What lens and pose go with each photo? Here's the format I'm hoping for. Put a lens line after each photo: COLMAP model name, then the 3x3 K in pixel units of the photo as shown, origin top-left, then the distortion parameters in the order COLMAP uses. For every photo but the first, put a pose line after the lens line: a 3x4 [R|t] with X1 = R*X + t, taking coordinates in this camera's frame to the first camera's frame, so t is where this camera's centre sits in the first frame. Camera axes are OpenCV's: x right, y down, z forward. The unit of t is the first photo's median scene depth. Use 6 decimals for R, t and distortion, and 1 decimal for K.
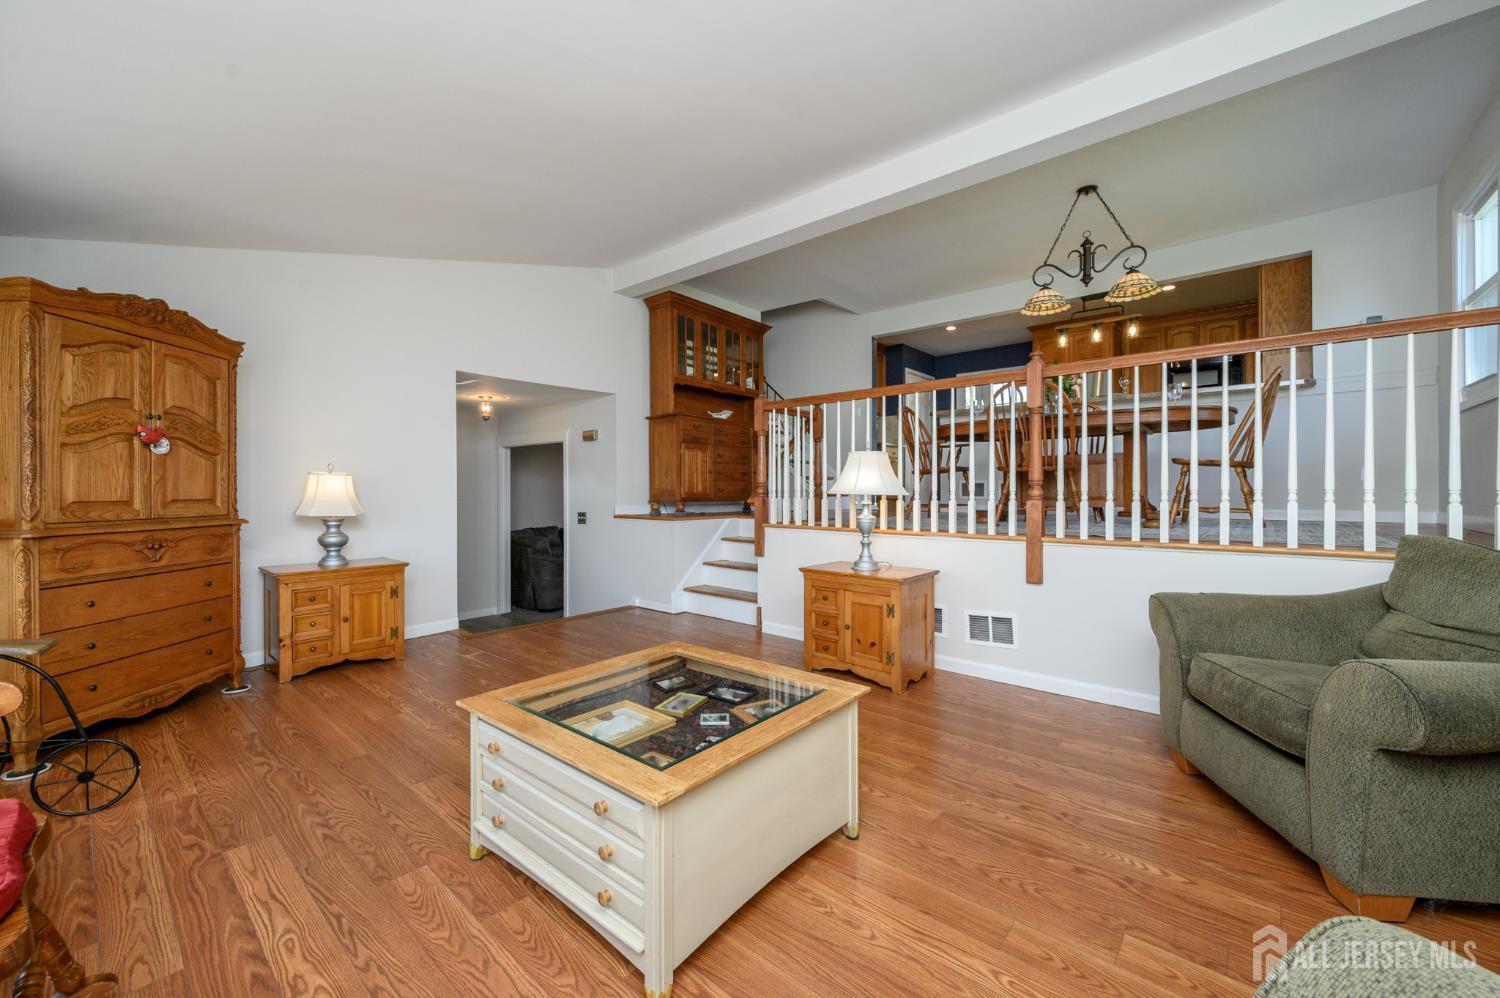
lens RADIAL K [[587.6, 0, 746.5], [0, 587.6, 491.6], [0, 0, 1]] dist [-0.001483, 0.000549]
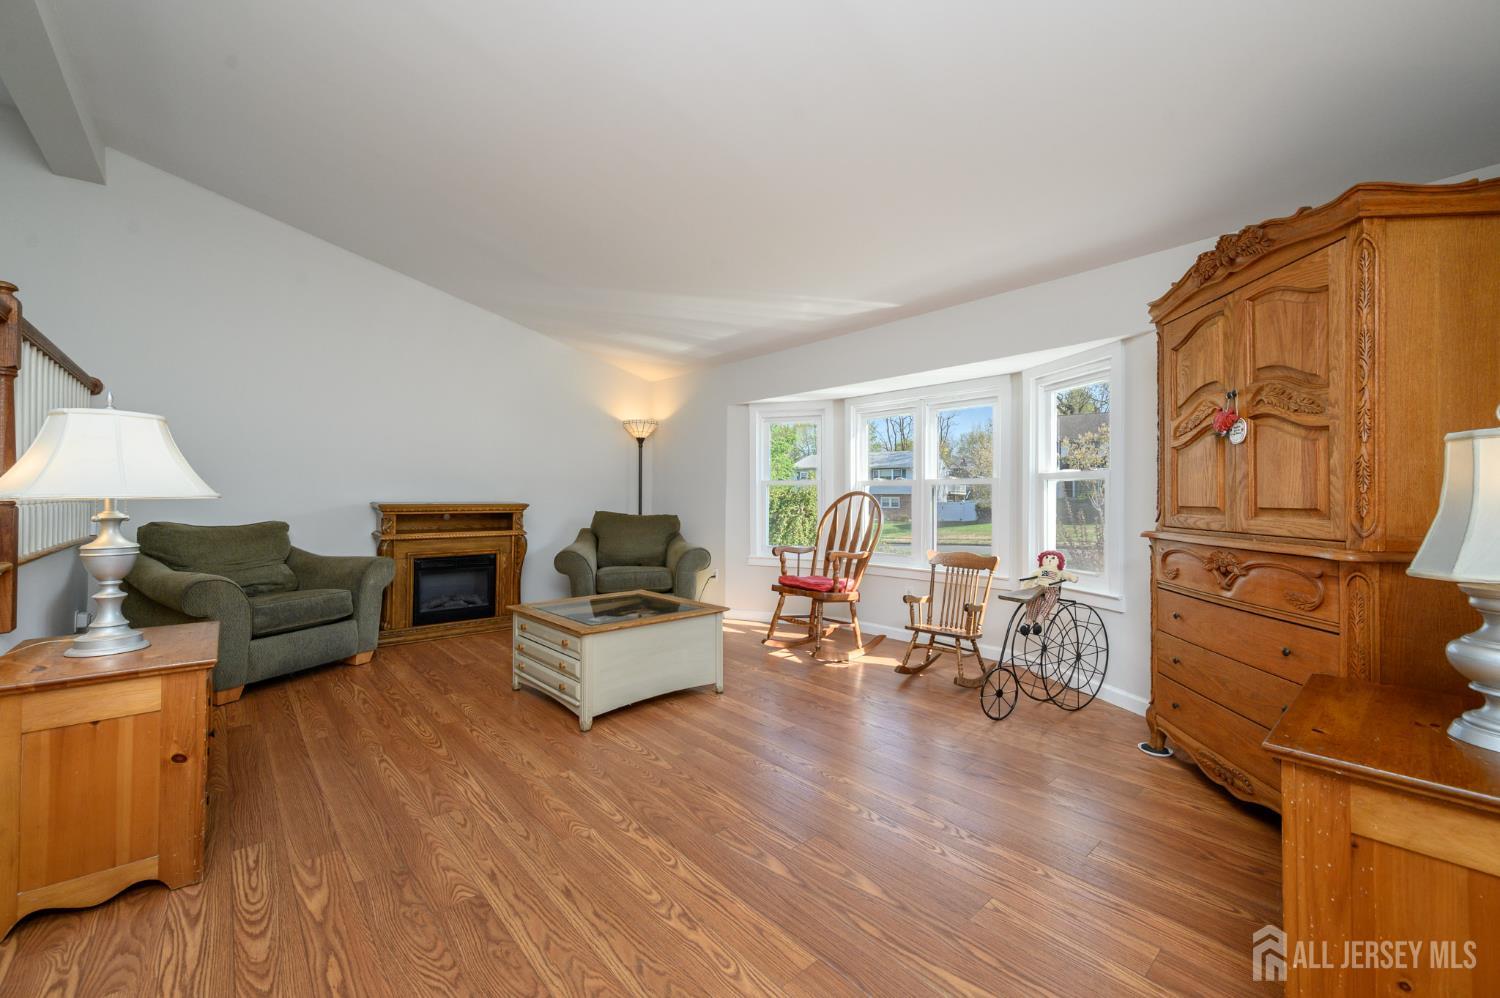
lens RADIAL K [[587.6, 0, 752.3], [0, 587.6, 495.5], [0, 0, 1]] dist [-0.001483, 0.000549]
pose [[-0.993441, 0.000124, 0.114348, -0.485658], [-0.000163, 0.999997, -0.002500, 0.001697], [-0.114348, -0.002502, -0.993438, 1.774117]]
